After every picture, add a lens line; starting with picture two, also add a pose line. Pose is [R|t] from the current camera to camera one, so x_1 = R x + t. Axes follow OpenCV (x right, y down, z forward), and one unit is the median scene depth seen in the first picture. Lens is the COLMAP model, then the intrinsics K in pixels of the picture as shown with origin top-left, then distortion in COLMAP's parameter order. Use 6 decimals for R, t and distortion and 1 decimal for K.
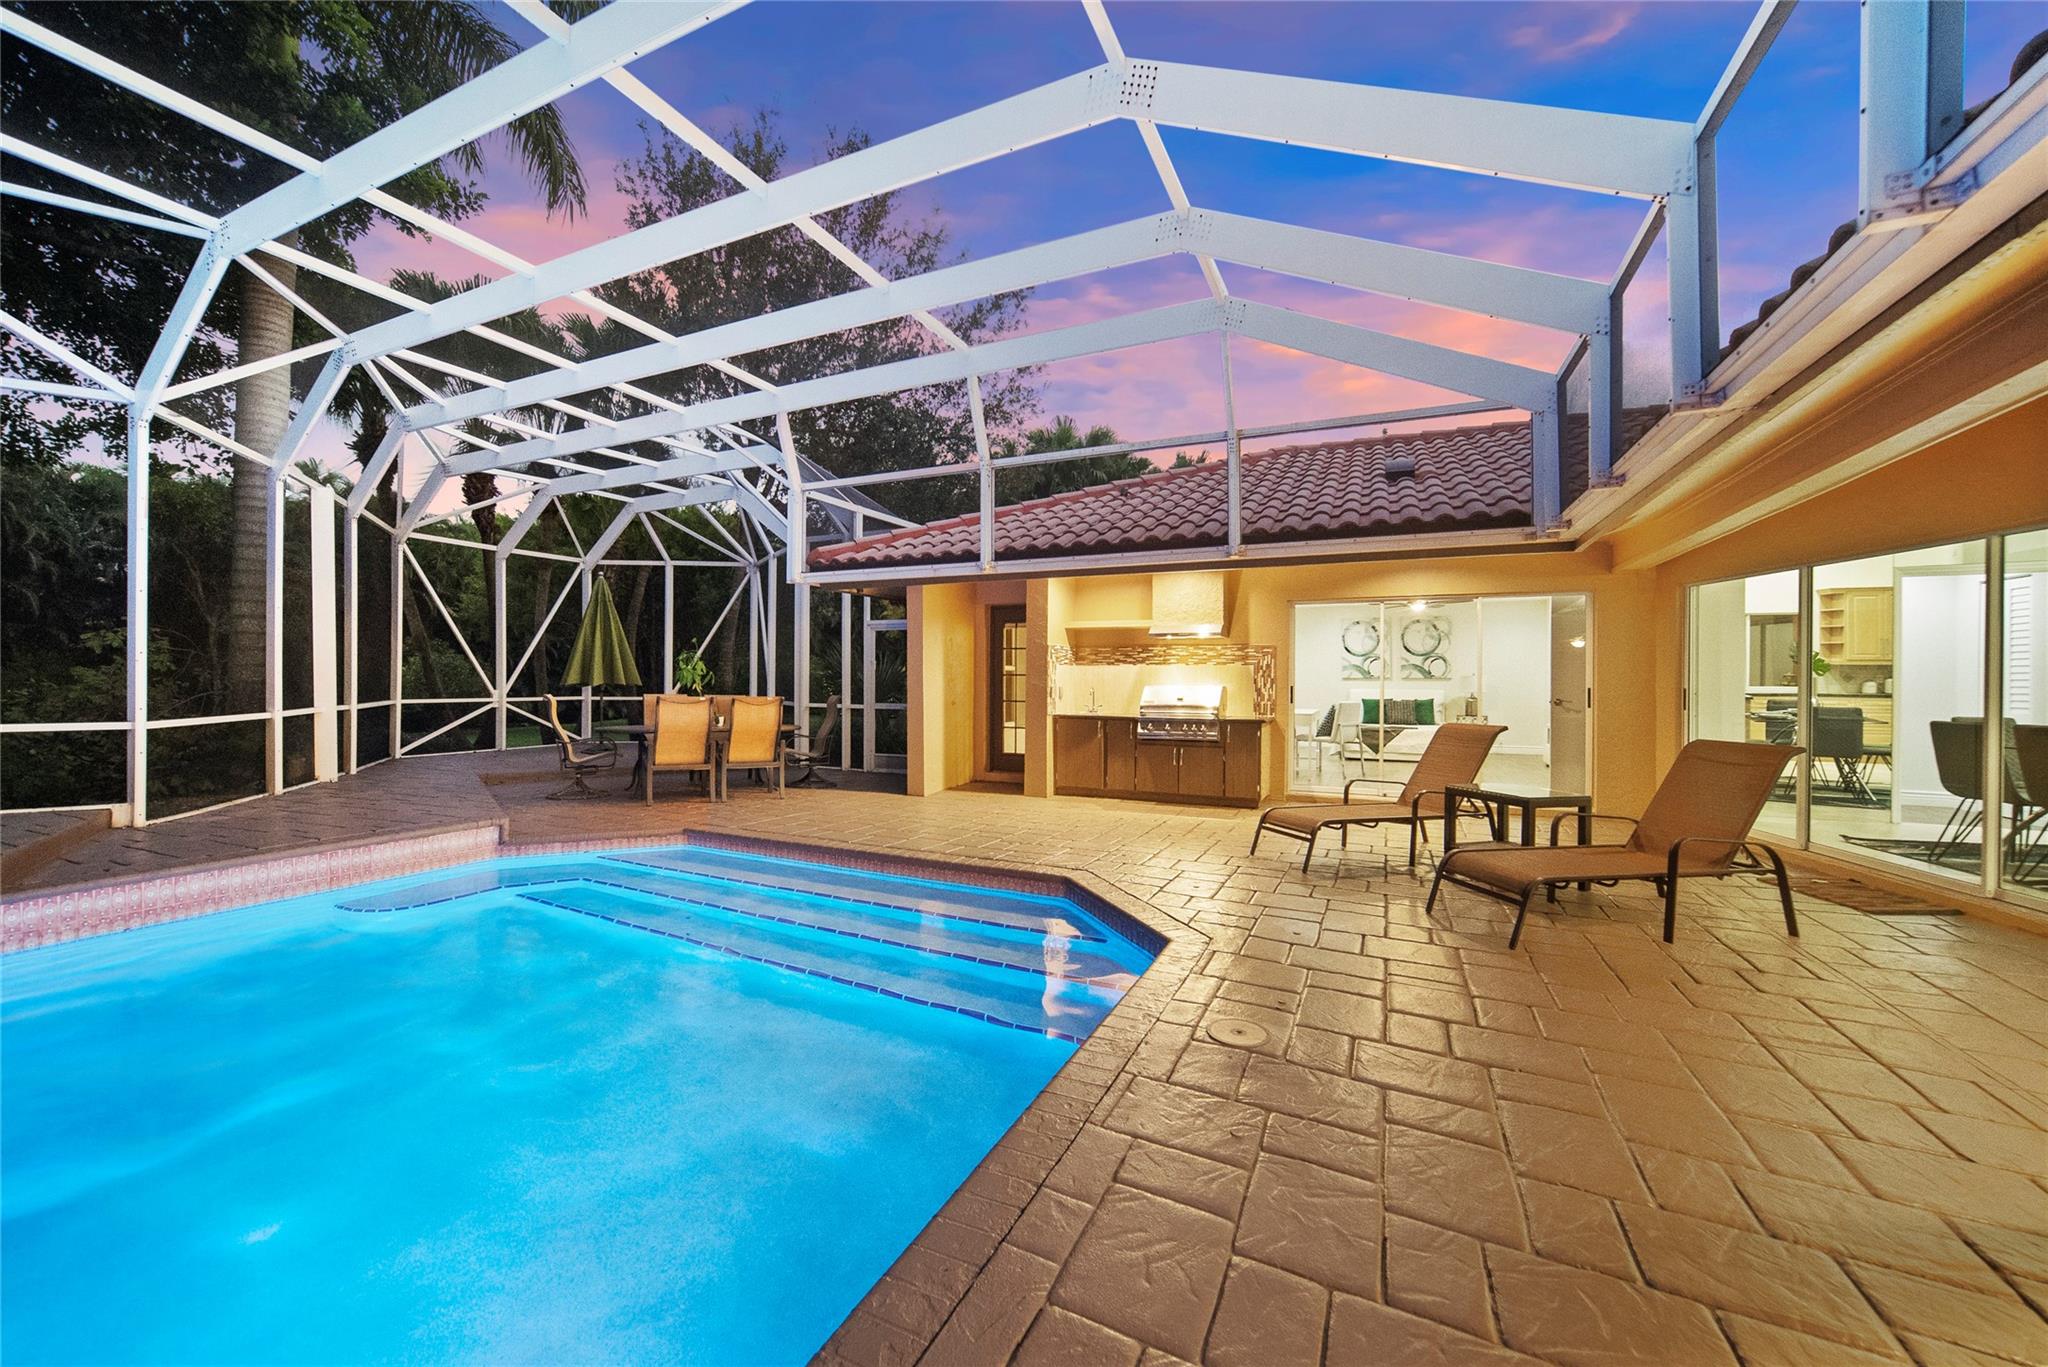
lens RADIAL K [[784.2, 0, 997.6], [0, 784.2, 680.2], [0, 0, 1]] dist [-0.002034, 0.002701]
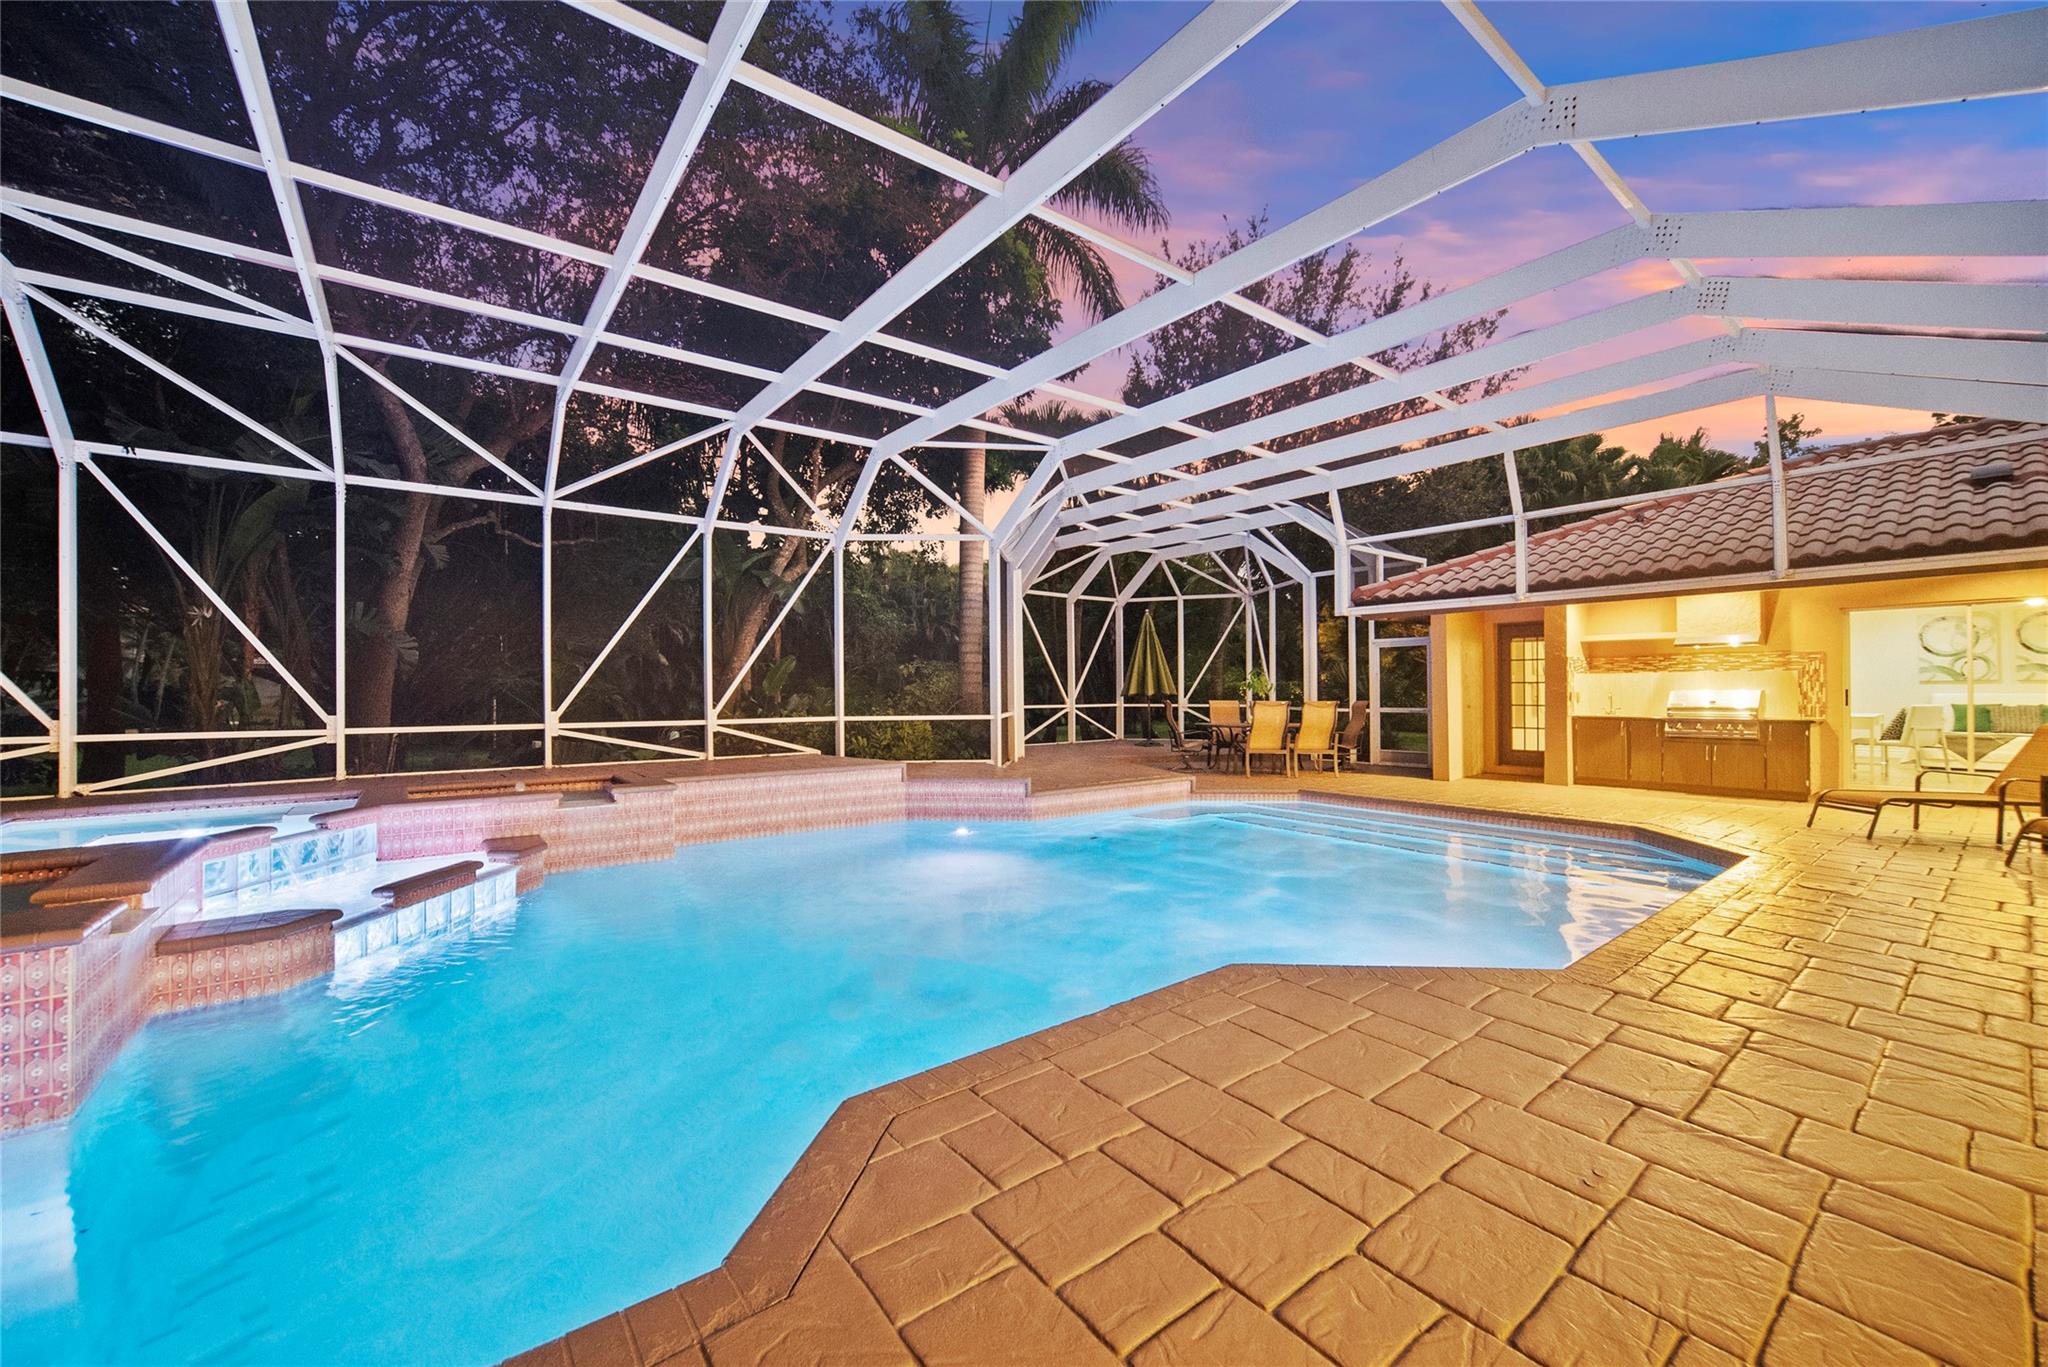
lens RADIAL K [[784.2, 0, 1018.7], [0, 784.2, 684.2], [0, 0, 1]] dist [-0.002034, 0.002701]
pose [[0.902939, -0.010715, -0.429635, -0.172524], [0.008119, 0.999936, -0.007874, -0.000683], [0.429692, 0.003621, 0.902968, -0.421574]]
